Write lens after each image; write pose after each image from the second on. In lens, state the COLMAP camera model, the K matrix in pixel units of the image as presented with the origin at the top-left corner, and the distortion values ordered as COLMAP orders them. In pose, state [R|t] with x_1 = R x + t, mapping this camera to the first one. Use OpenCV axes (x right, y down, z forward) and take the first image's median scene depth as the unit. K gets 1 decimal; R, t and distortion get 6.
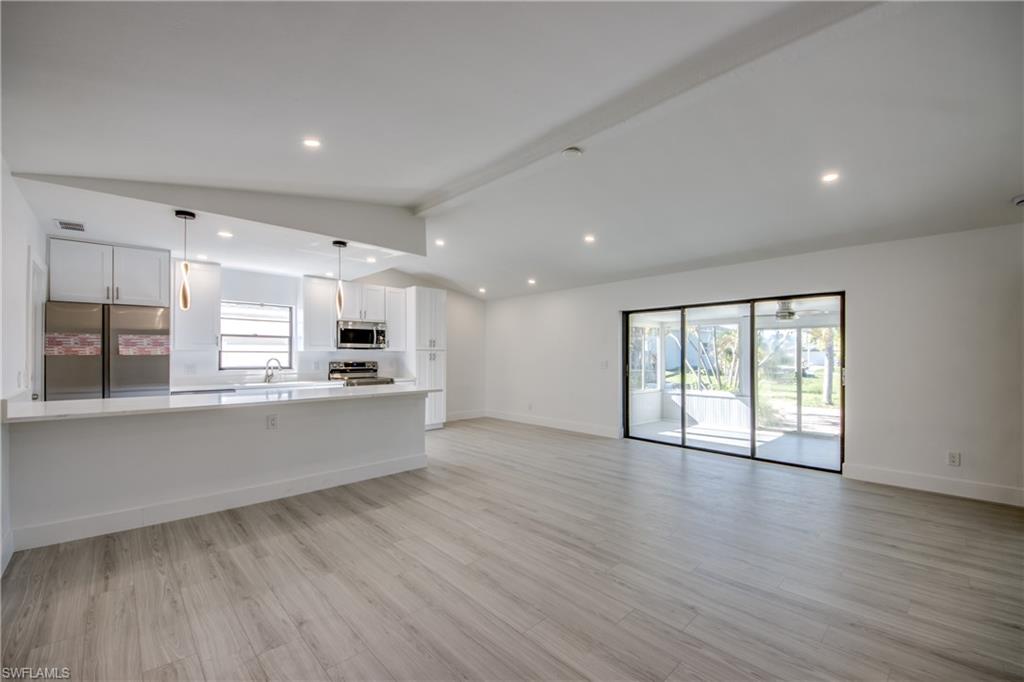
lens RADIAL K [[399.8, 0, 515.7], [0, 399.8, 357.5], [0, 0, 1]] dist [0.006371, -0.009377]
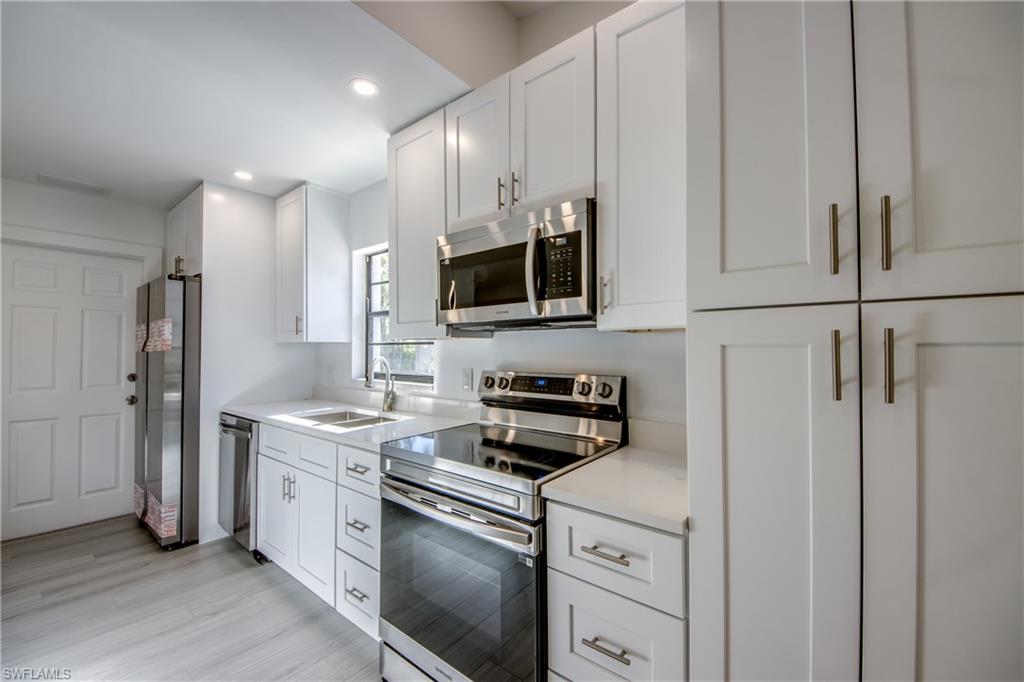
lens RADIAL K [[399.8, 0, 528.5], [0, 399.8, 345.1], [0, 0, 1]] dist [0.006371, -0.009377]
pose [[0.137794, -0.010113, -0.990409, -0.181251], [0.000889, 0.999949, -0.010086, -0.009192], [0.990461, 0.000510, 0.137796, 1.375668]]
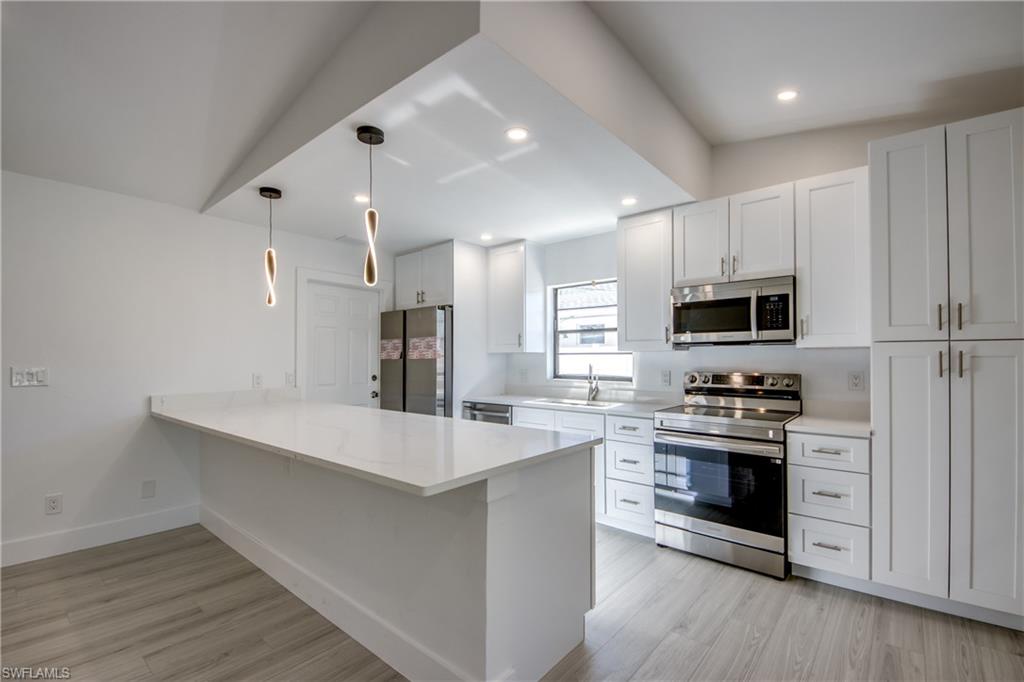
lens RADIAL K [[454.8, 0, 505.6], [0, 454.8, 351.6], [0, 0, 1]] dist [-0.009759, -0.001736]
pose [[0.073708, -0.012885, -0.997197, 0.128718], [-0.001719, 0.999913, -0.013047, -0.008827], [0.997278, 0.002676, 0.073680, 1.013612]]
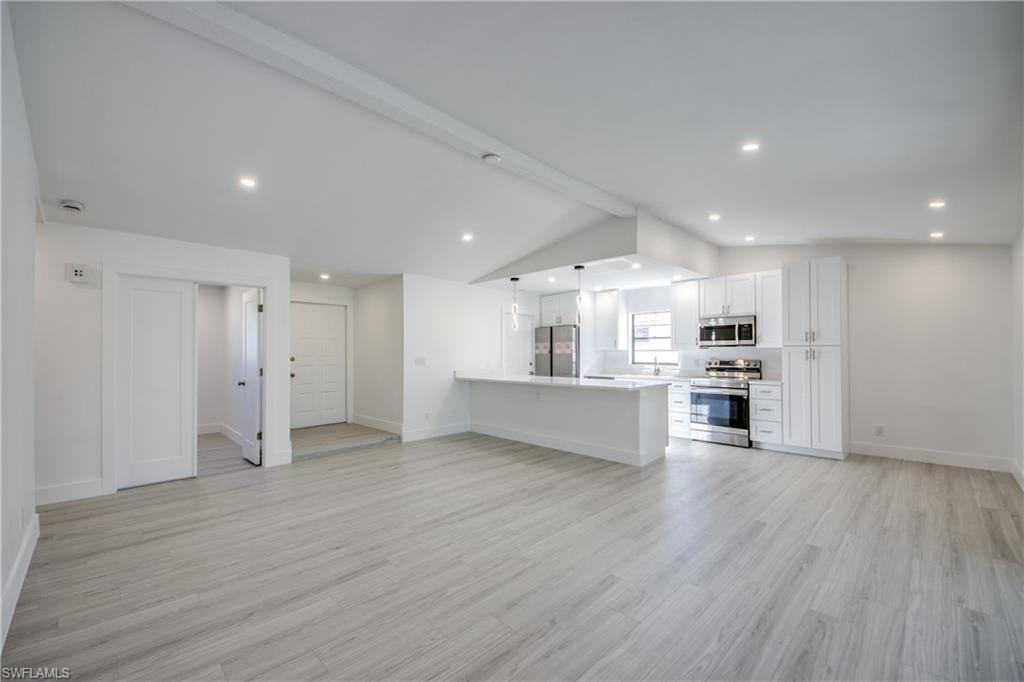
lens RADIAL K [[421.9, 0, 521.5], [0, 421.9, 345.8], [0, 0, 1]] dist [0.007921, -0.000707]
pose [[0.020352, -0.018389, -0.999624, 0.833243], [-0.001427, 0.999829, -0.018422, -0.005017], [0.999792, 0.001802, 0.020323, 0.706976]]
